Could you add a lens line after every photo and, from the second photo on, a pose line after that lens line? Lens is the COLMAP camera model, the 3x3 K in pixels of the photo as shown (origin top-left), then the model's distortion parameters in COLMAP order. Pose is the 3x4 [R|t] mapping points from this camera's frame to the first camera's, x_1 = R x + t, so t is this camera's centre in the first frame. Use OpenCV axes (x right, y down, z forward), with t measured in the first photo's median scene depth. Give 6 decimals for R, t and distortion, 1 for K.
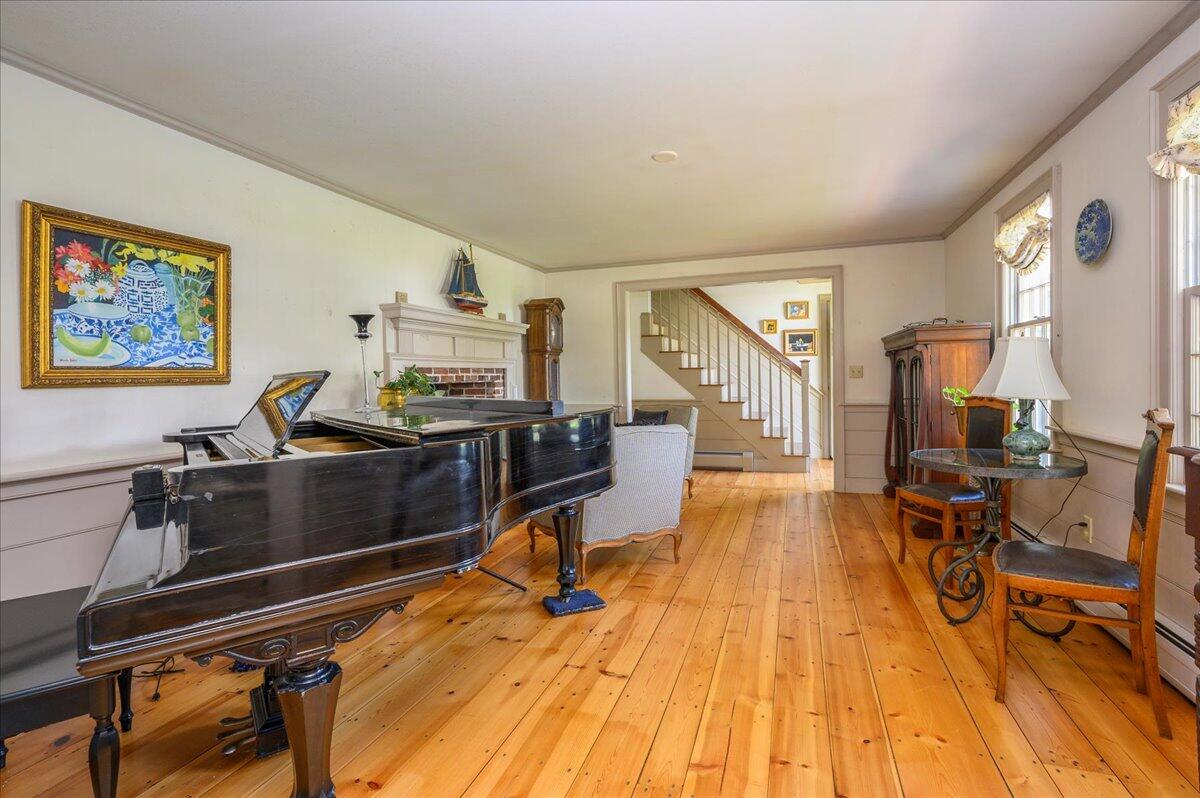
lens RADIAL K [[583.4, 0, 599.3], [0, 583.4, 381.3], [0, 0, 1]] dist [-0.000350, -0.000135]
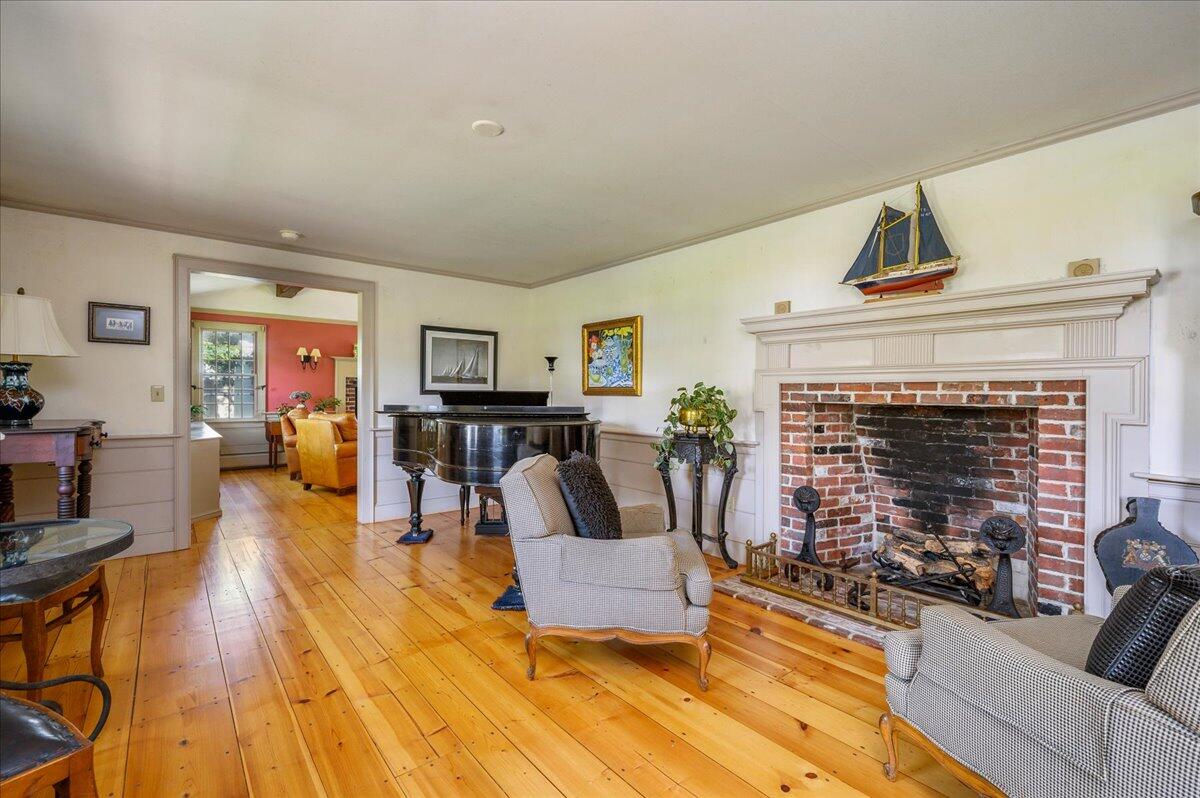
lens RADIAL K [[526.0, 0, 600.0], [0, 526.0, 399.0], [0, 0, 1]] dist [-0.001270, -0.000092]
pose [[-0.527732, 0.021908, -0.849128, 0.773020], [-0.006924, 0.999523, 0.030091, -0.034042], [0.849383, 0.021759, -0.527329, 1.785882]]
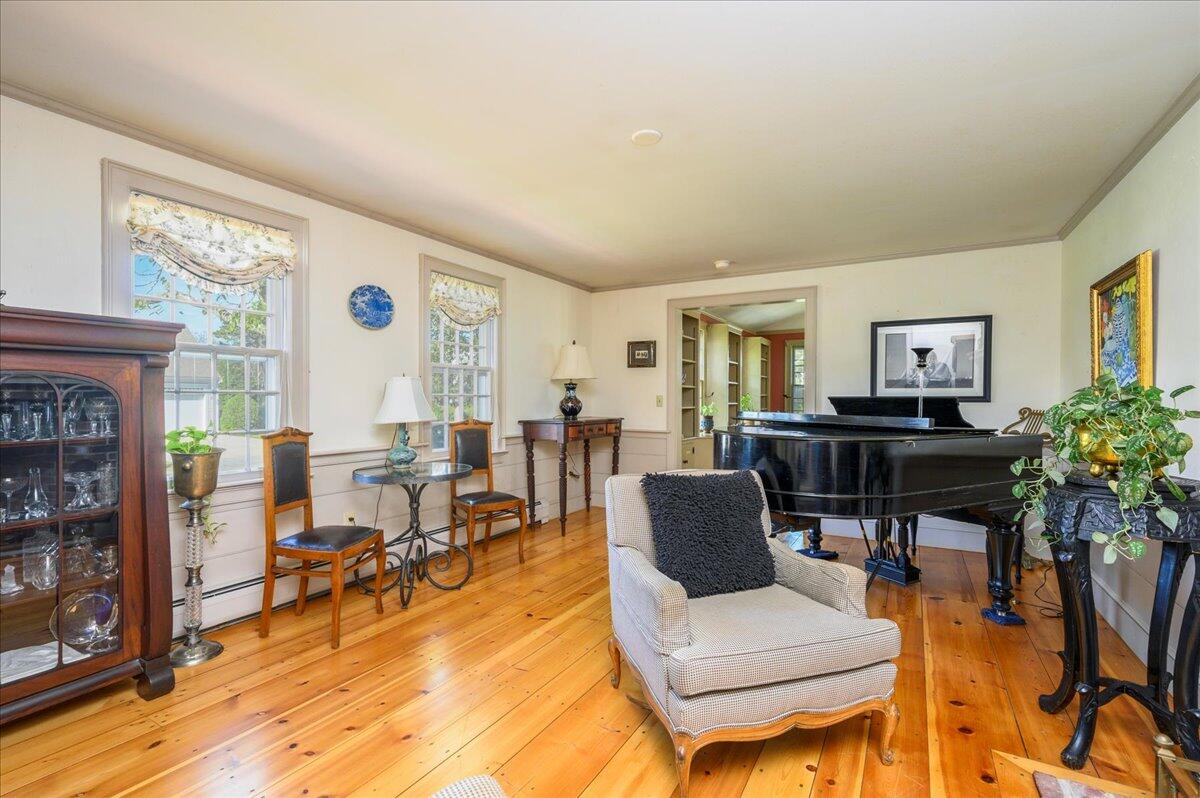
lens RADIAL K [[541.1, 0, 600.9], [0, 541.1, 404.4], [0, 0, 1]] dist [-0.000141, 0.000265]
pose [[-0.979442, 0.013966, 0.201240, 0.027826], [0.017824, 0.999690, 0.017374, -0.024946], [-0.200935, 0.020604, -0.979388, 2.074473]]
